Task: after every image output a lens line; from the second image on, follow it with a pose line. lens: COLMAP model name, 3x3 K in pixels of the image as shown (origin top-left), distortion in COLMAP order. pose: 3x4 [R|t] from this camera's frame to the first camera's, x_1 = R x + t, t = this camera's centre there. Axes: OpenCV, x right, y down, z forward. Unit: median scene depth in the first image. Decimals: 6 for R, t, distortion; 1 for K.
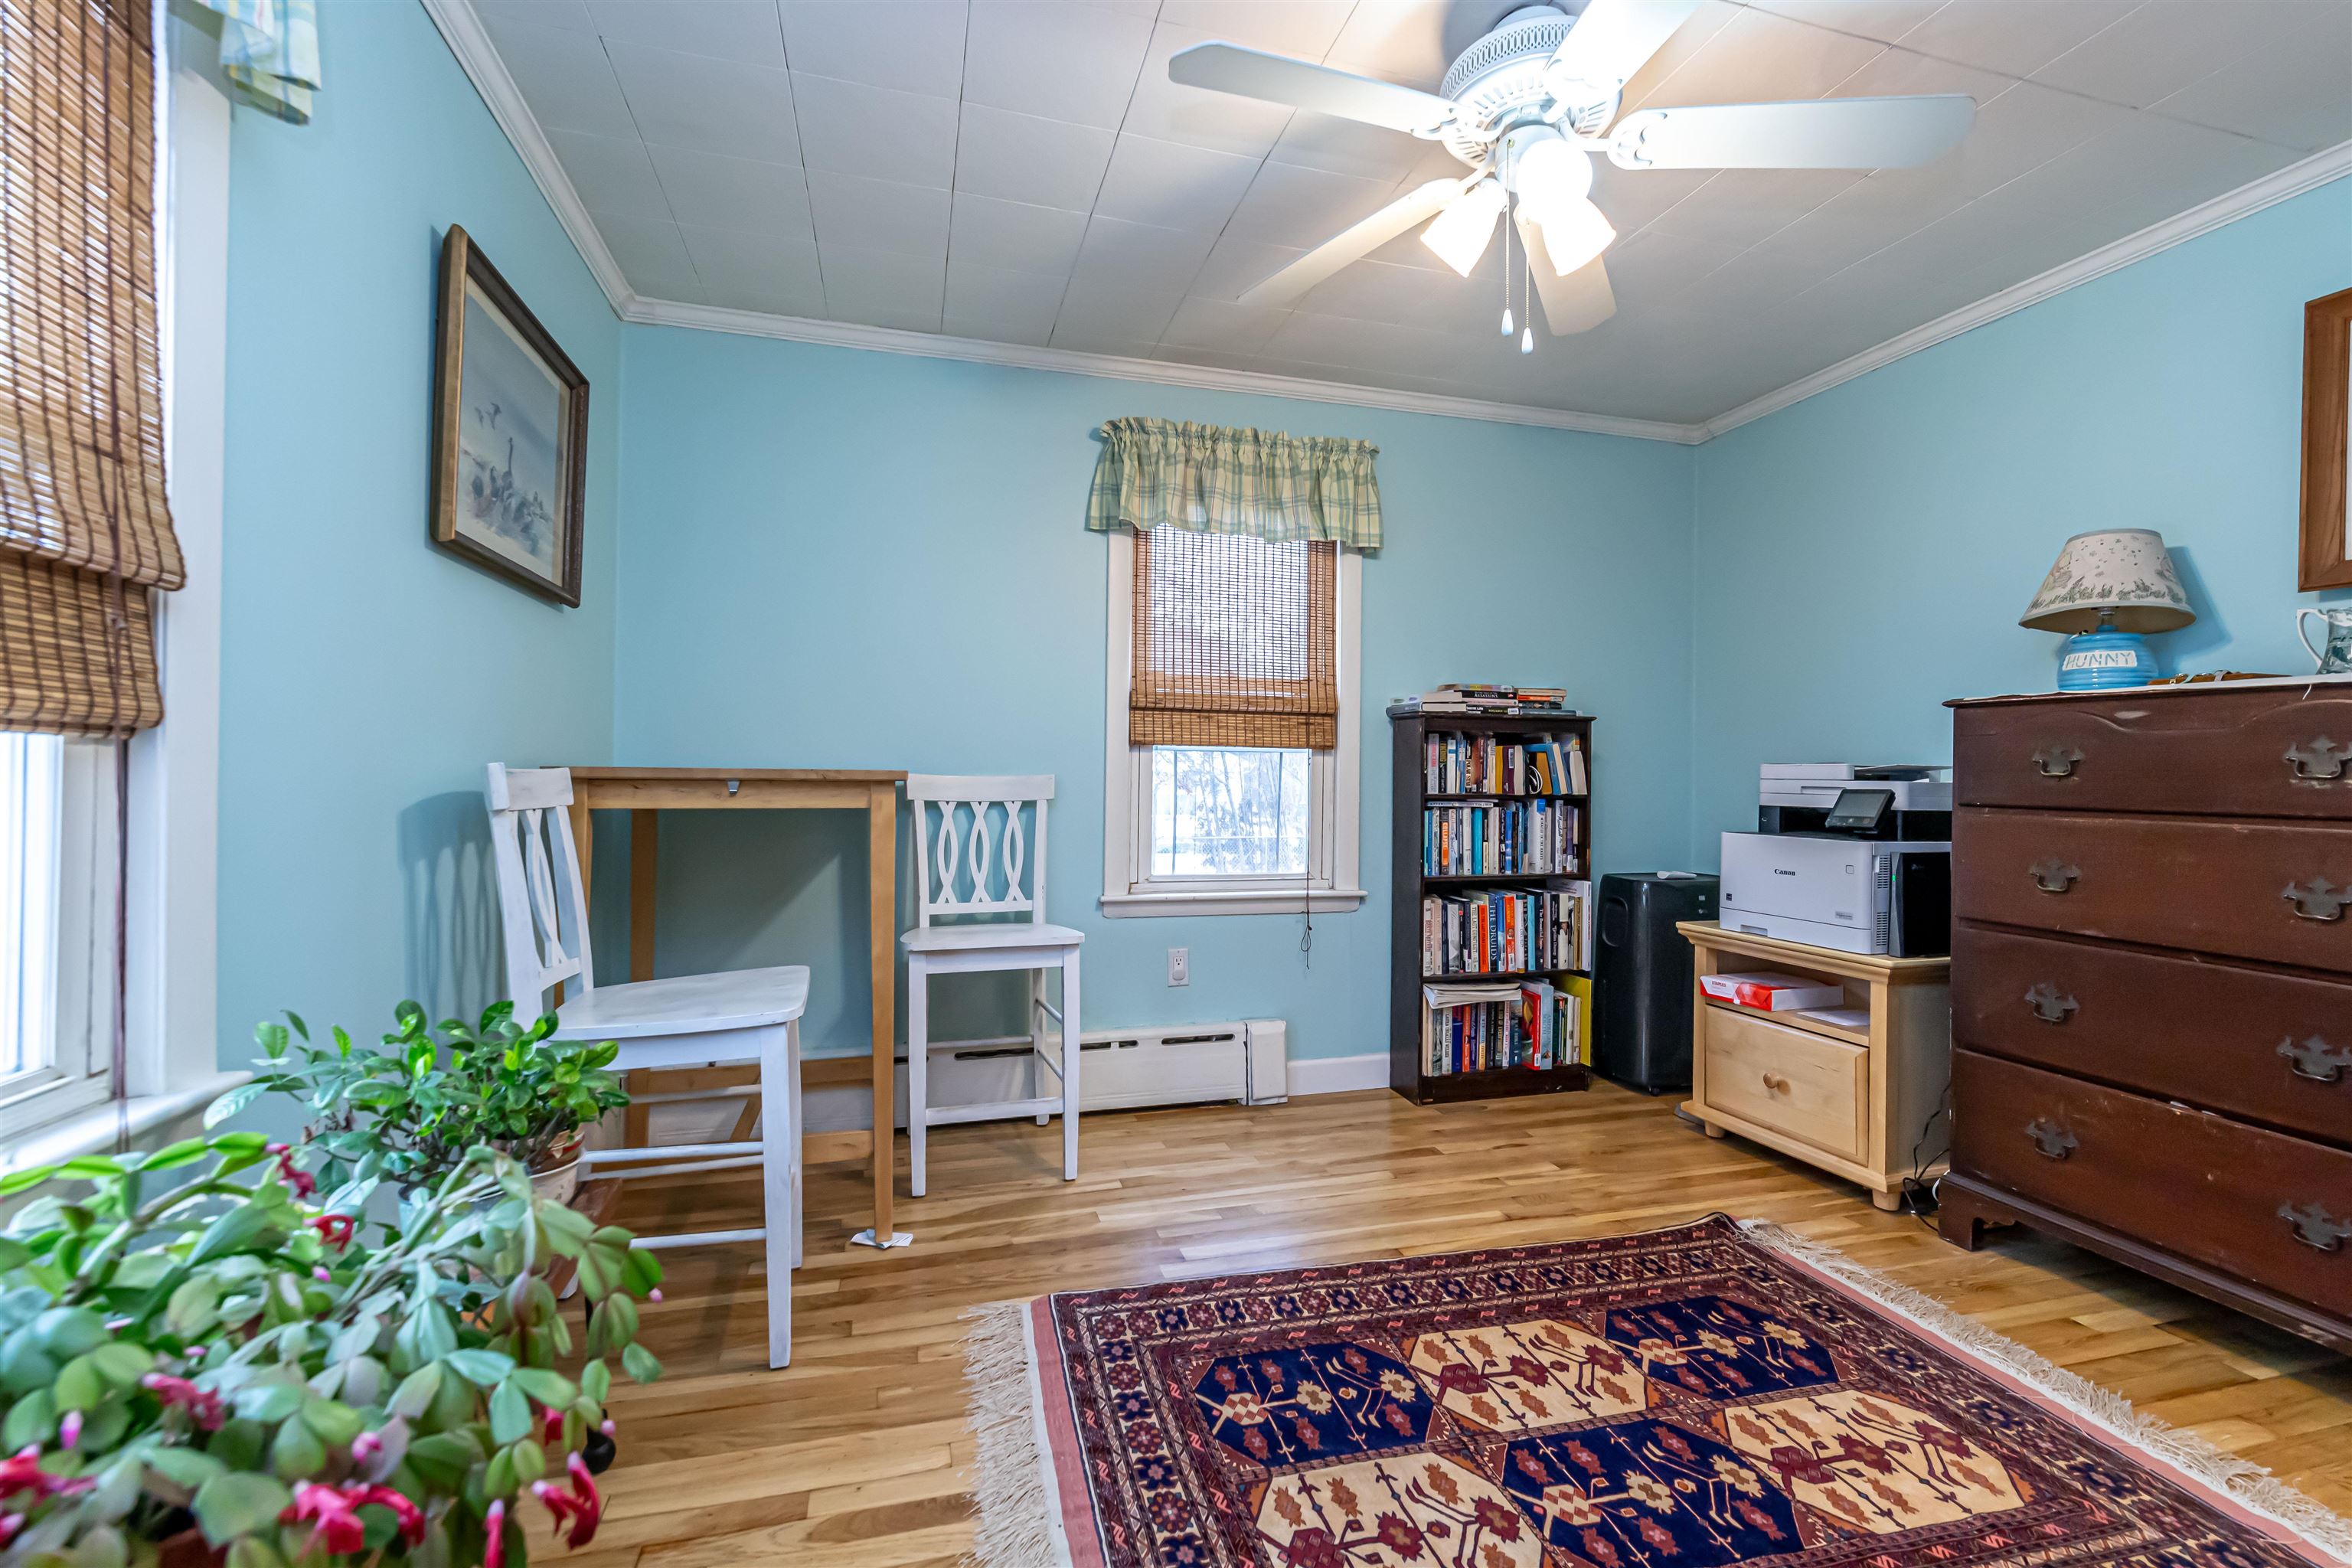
lens RADIAL K [[1000.4, 0, 1168.7], [0, 1000.4, 775.1], [0, 0, 1]] dist [0.002424, -0.000757]
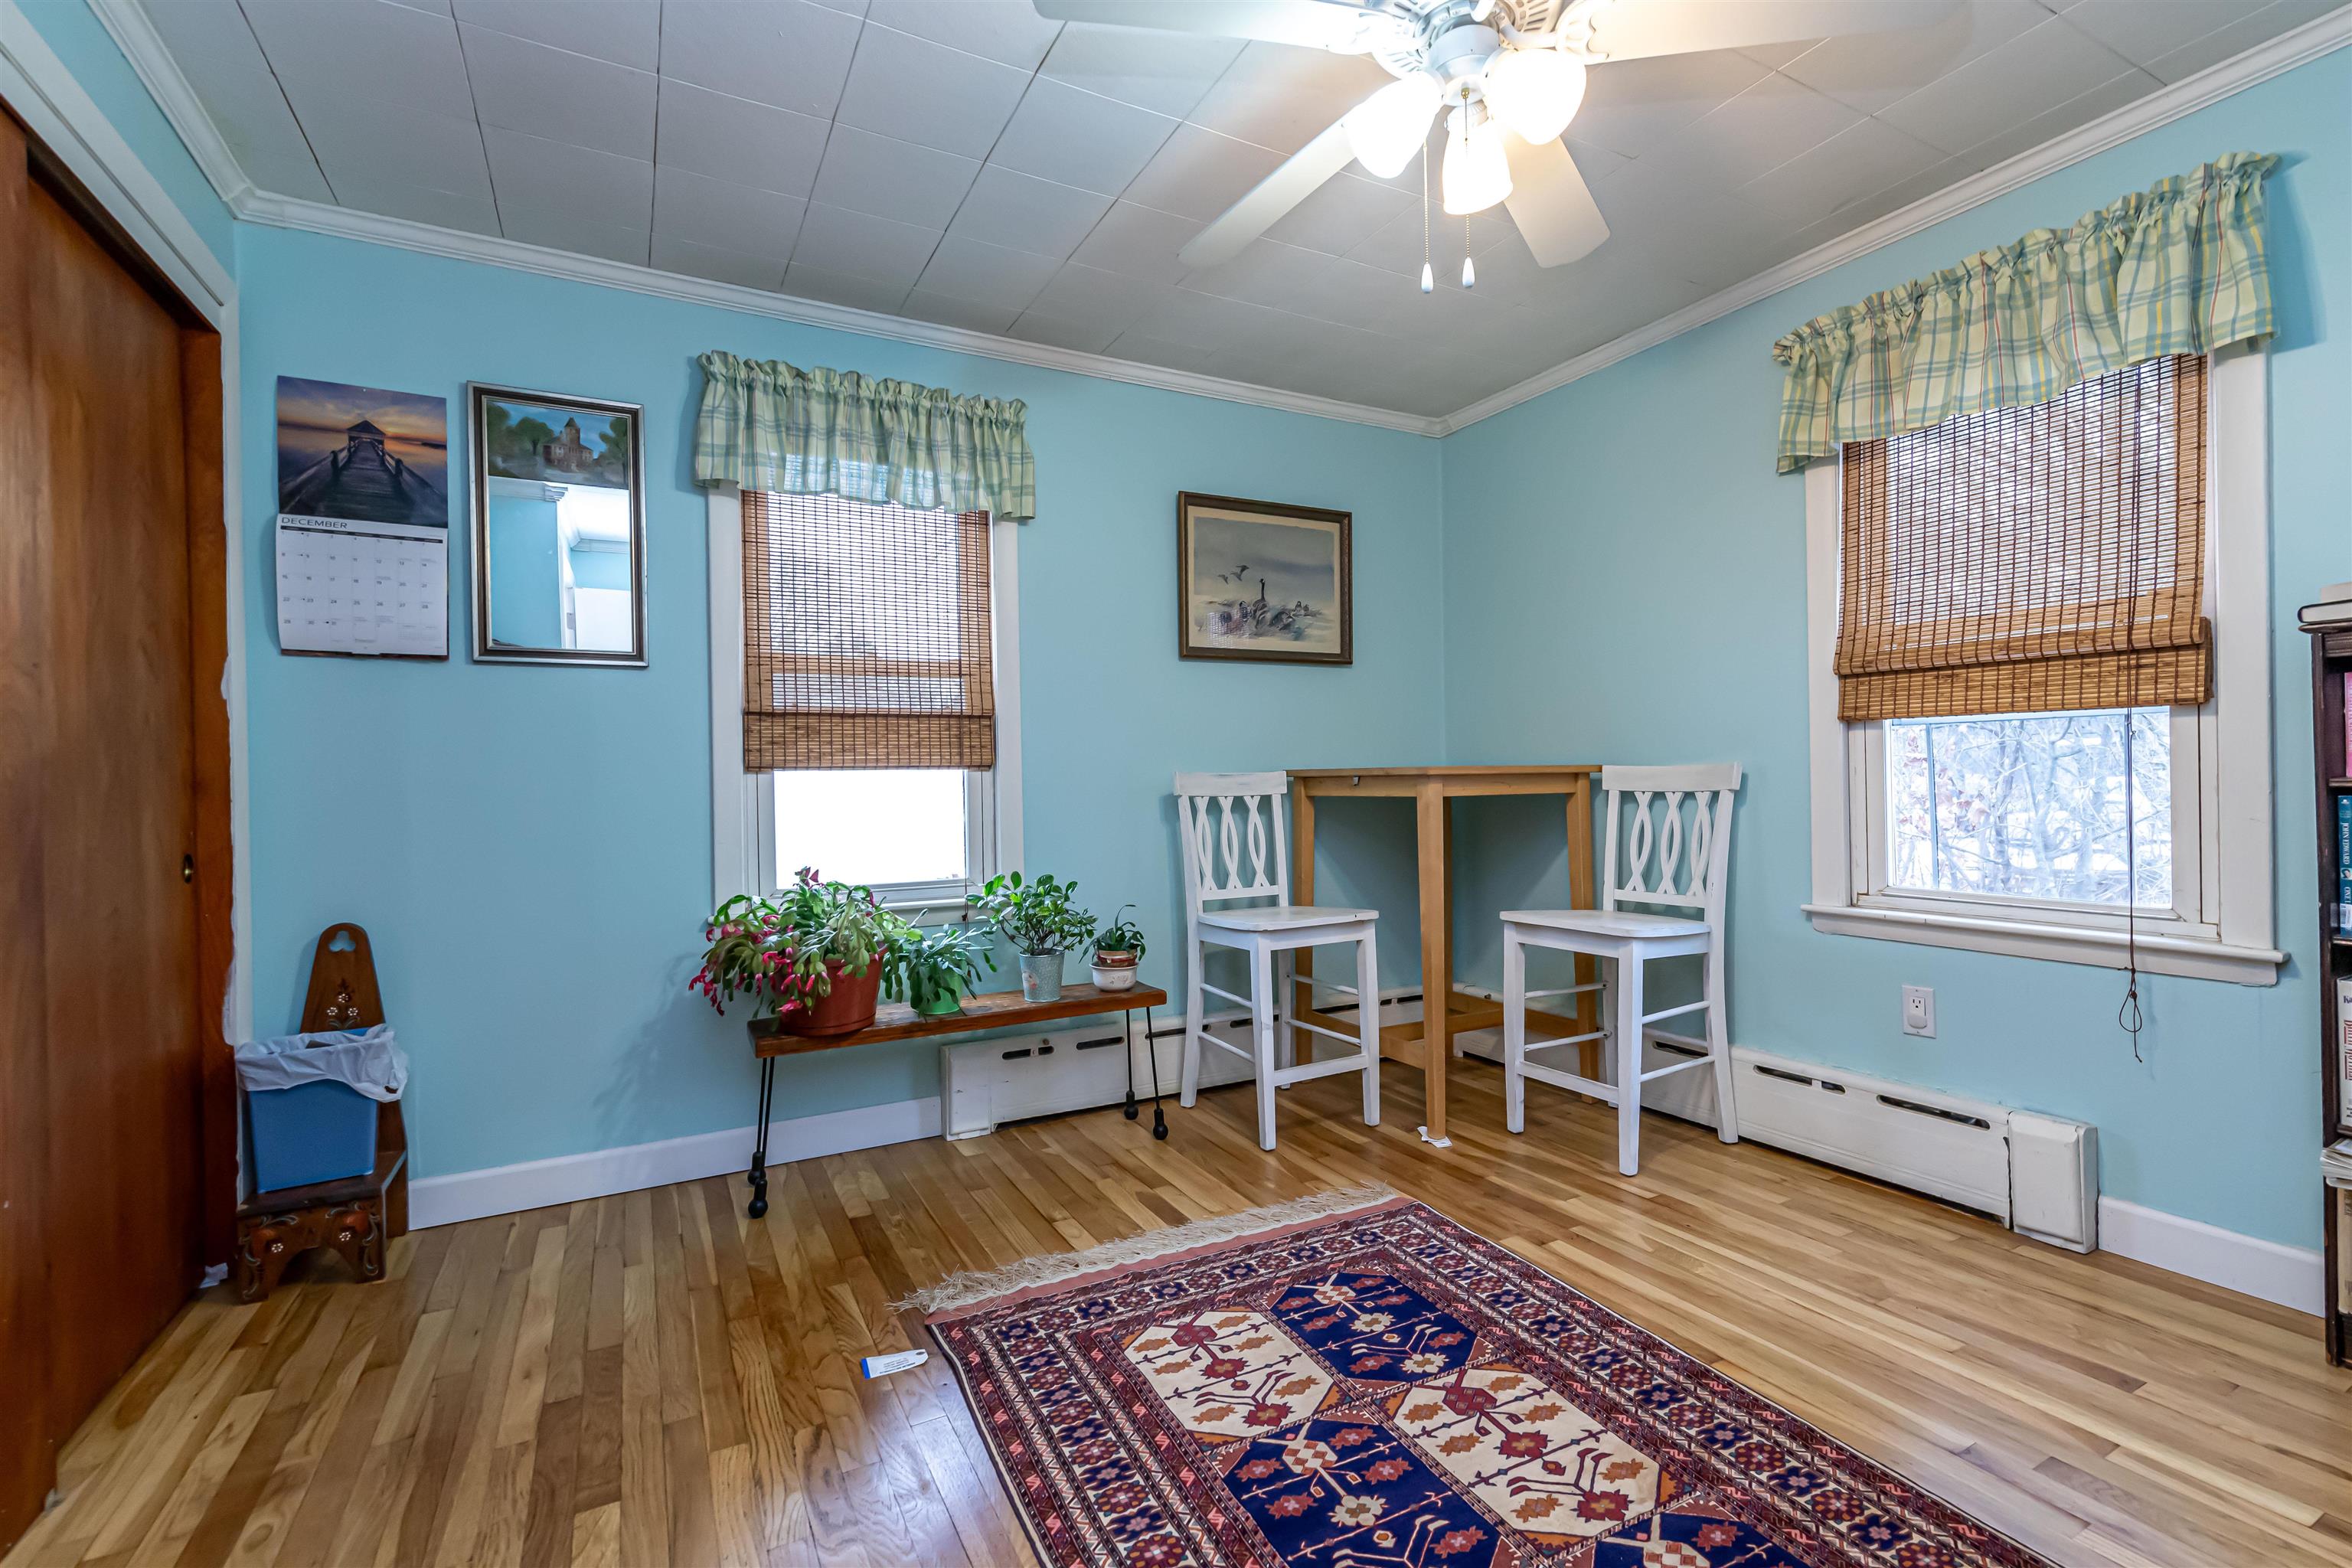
lens RADIAL K [[1000.4, 0, 1171.5], [0, 1000.4, 796.5], [0, 0, 1]] dist [0.002424, -0.000757]
pose [[0.234126, 0.005423, -0.972191, 1.043578], [0.023660, 0.999656, 0.011274, 0.013321], [0.971918, -0.025642, 0.233918, 0.473673]]
